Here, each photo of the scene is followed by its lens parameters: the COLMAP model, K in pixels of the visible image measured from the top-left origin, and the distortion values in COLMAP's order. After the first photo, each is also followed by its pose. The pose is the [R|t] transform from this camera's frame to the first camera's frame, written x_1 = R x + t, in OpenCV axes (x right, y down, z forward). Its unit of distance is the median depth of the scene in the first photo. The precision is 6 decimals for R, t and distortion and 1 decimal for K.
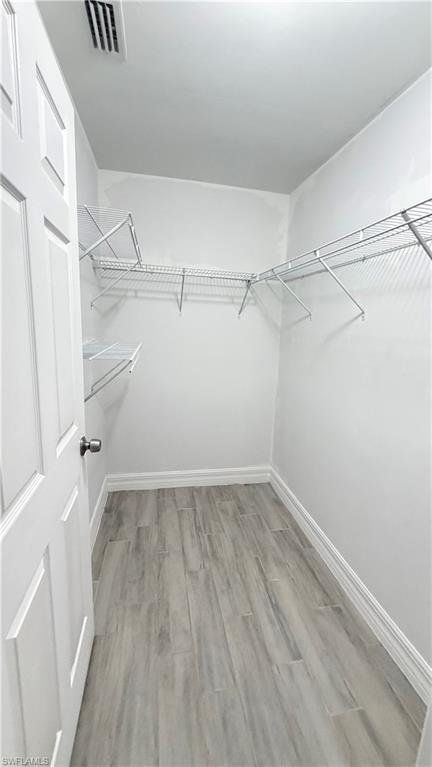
lens RADIAL K [[305.9, 0, 216.0], [0, 305.9, 383.5], [0, 0, 1]] dist [0.000226, 0.000260]
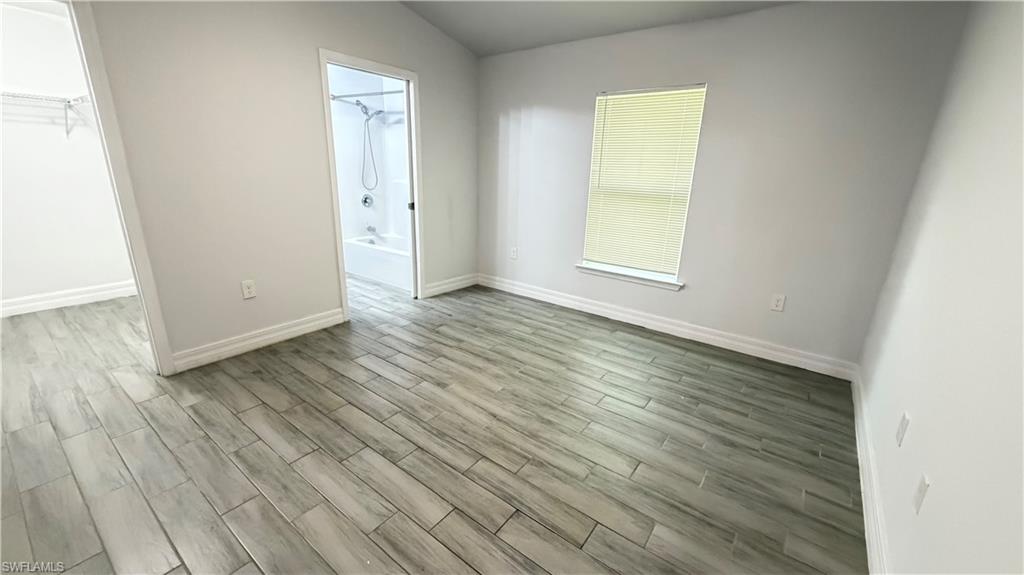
lens RADIAL K [[408.3, 0, 512.0], [0, 408.3, 287.5], [0, 0, 1]] dist [0.000226, 0.000260]
pose [[0.742167, -0.217171, 0.634054, 0.216097], [0.132145, 0.974891, 0.179235, 0.250259], [-0.657059, -0.049235, 0.752230, -1.151092]]
